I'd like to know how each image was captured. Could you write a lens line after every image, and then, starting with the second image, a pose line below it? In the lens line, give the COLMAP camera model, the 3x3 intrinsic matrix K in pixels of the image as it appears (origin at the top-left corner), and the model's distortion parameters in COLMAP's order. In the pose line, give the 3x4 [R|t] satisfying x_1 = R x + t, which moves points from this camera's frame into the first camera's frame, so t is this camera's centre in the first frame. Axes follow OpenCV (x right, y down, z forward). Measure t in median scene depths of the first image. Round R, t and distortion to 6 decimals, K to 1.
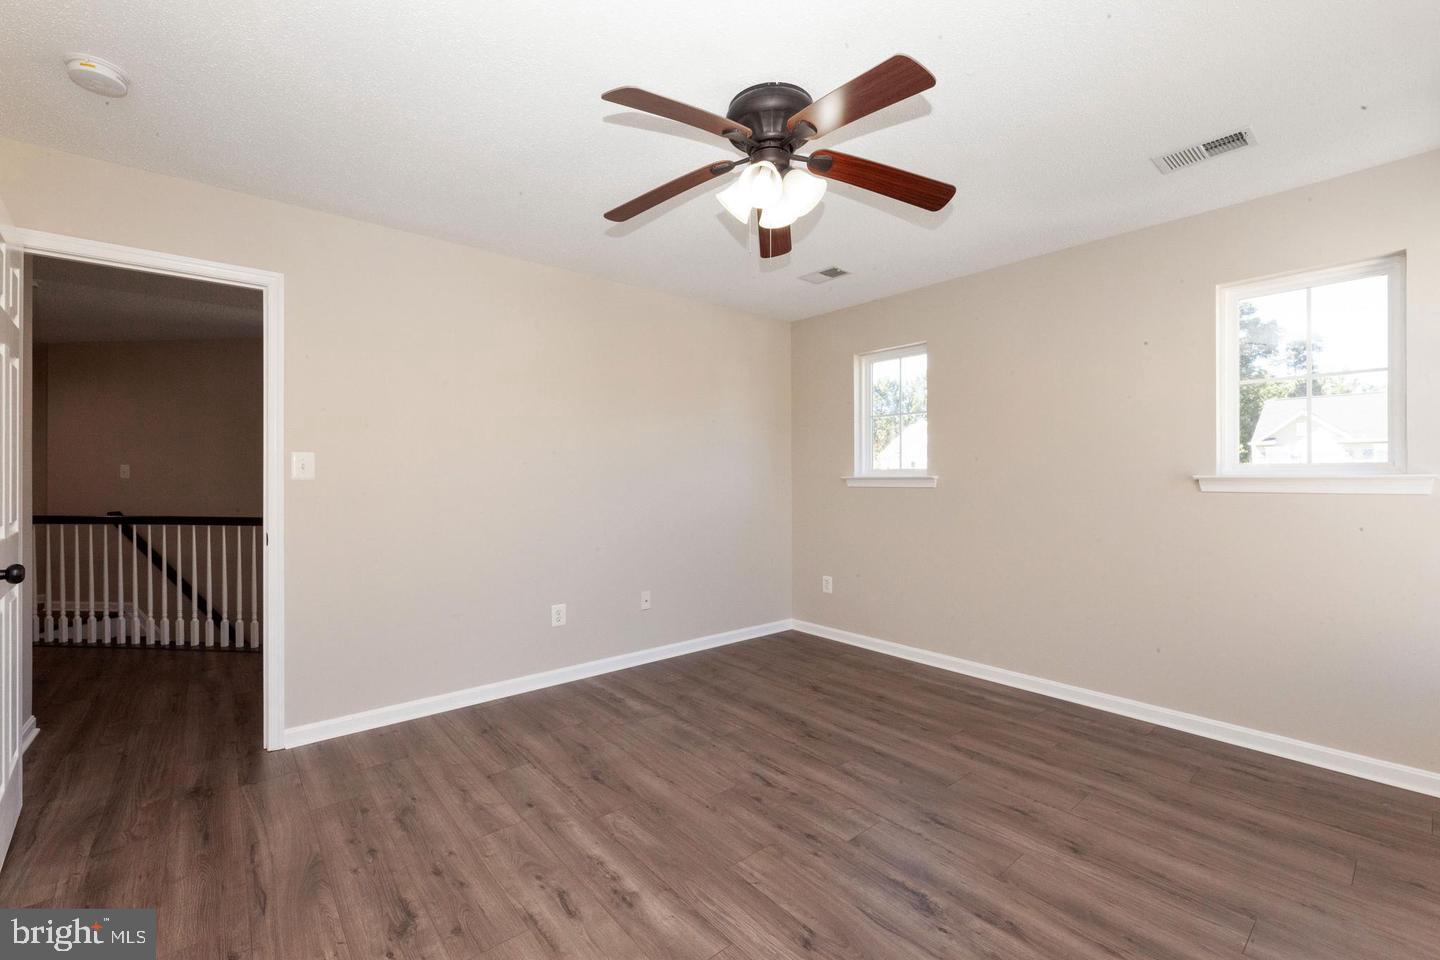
lens RADIAL K [[599.8, 0, 719.5], [0, 599.8, 479.3], [0, 0, 1]] dist [-0.001045, 0.000094]
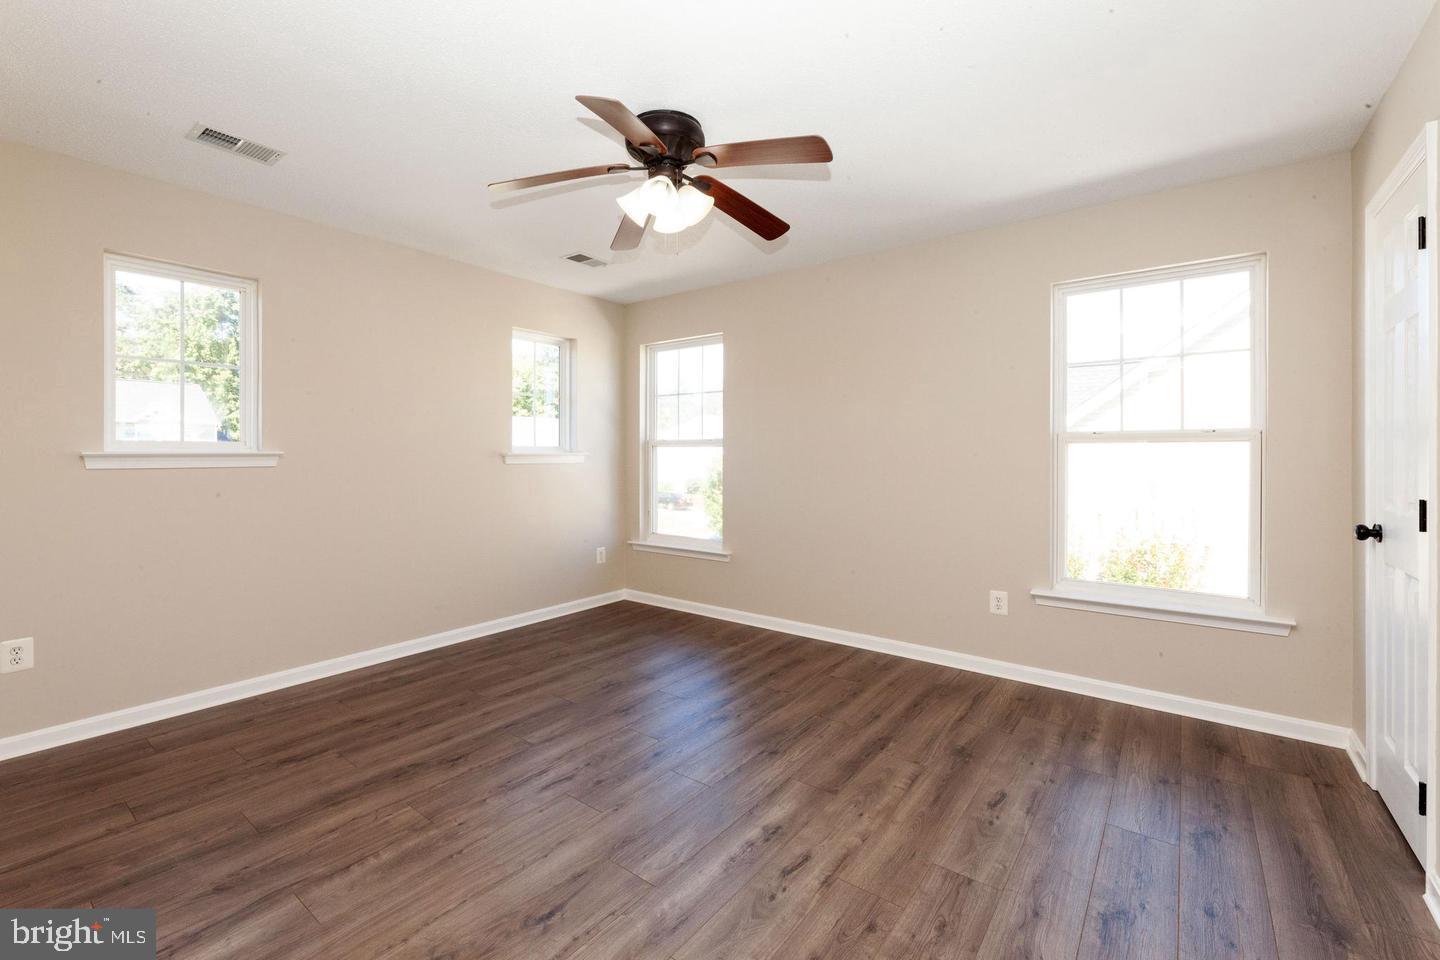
lens RADIAL K [[599.8, 0, 715.0], [0, 599.8, 456.5], [0, 0, 1]] dist [-0.001045, 0.000094]
pose [[-0.205559, -0.001623, 0.978643, -0.734743], [0.001697, 0.999997, 0.002015, 0.001219], [-0.978643, 0.002075, -0.205555, 0.801704]]
